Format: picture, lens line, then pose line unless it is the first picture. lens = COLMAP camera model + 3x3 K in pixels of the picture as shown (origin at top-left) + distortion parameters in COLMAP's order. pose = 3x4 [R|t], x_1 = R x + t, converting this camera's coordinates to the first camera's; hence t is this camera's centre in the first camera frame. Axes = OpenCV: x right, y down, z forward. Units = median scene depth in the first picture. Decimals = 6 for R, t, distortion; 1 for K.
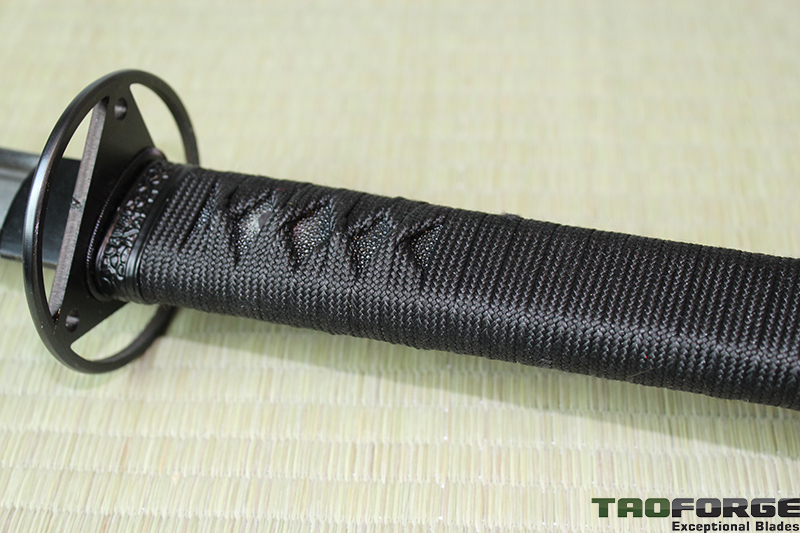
lens RADIAL K [[1417.9, 0, 399.2], [0, 1417.9, 265.9], [0, 0, 1]] dist [0.049762, 0.000000]
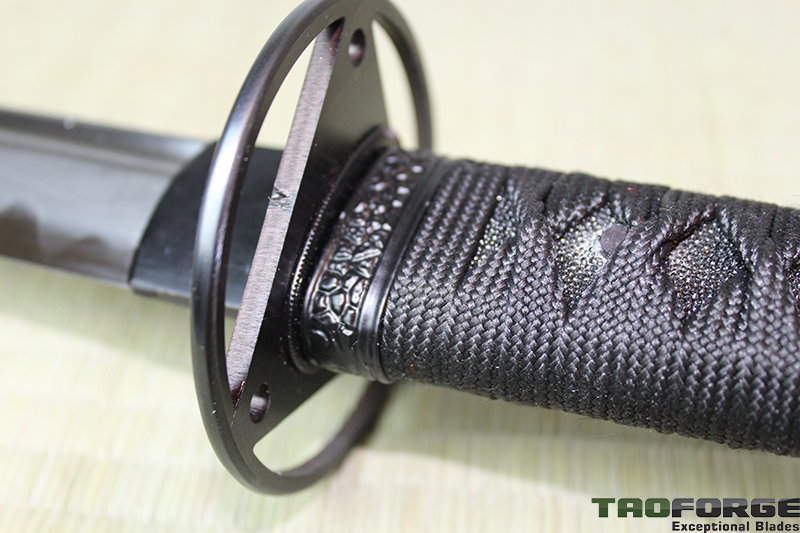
lens RADIAL K [[1224.1, 0, 400.0], [0, 1224.1, 268.4], [0, 0, 1]] dist [-0.037880, 0.000000]
pose [[0.999007, 0.044542, 0.000937, -0.177820], [-0.044295, 0.995285, -0.086292, 0.024822], [-0.004777, 0.086164, 0.996269, 0.510592]]
